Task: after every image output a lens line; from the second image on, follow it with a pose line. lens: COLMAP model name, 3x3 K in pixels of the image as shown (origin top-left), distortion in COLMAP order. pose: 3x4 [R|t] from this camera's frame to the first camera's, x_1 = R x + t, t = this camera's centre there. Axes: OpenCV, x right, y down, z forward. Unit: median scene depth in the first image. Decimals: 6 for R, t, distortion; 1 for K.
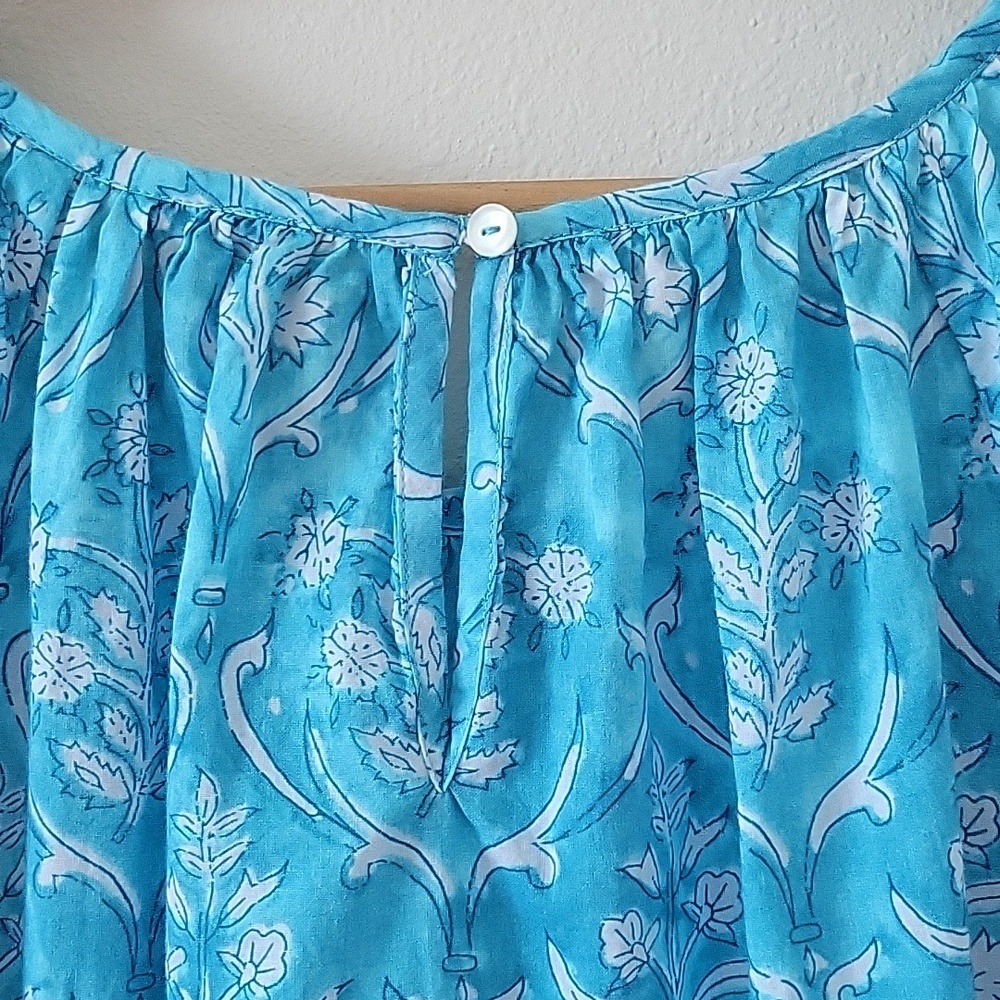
lens RADIAL K [[1662.9, 0, 500.6], [0, 1662.9, 495.7], [0, 0, 1]] dist [0.015235, 0.000000]
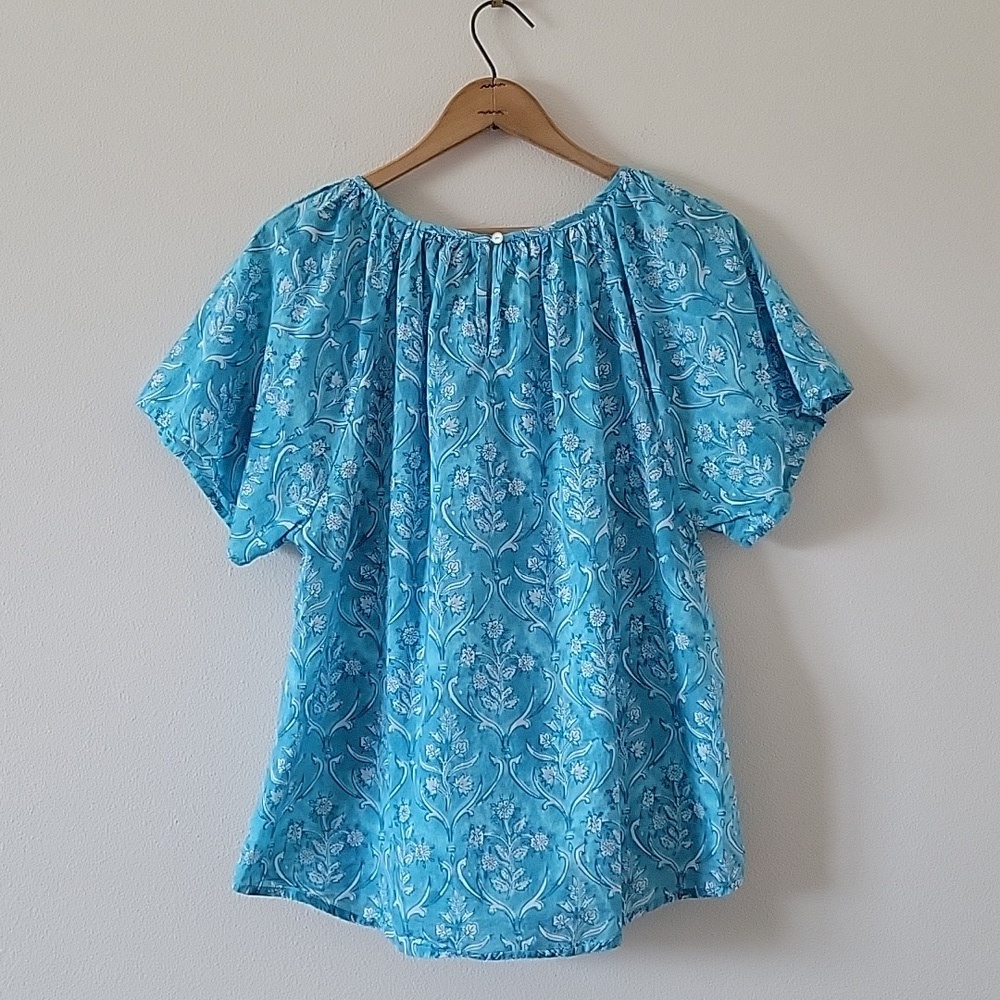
lens RADIAL K [[1662.9, 0, 499.5], [0, 1662.9, 503.8], [0, 0, 1]] dist [0.015235, 0.000000]
pose [[0.999916, -0.001962, 0.012847, -0.060534], [0.002545, 0.998960, -0.045529, 0.792702], [-0.012744, 0.045558, 0.998880, -3.604957]]
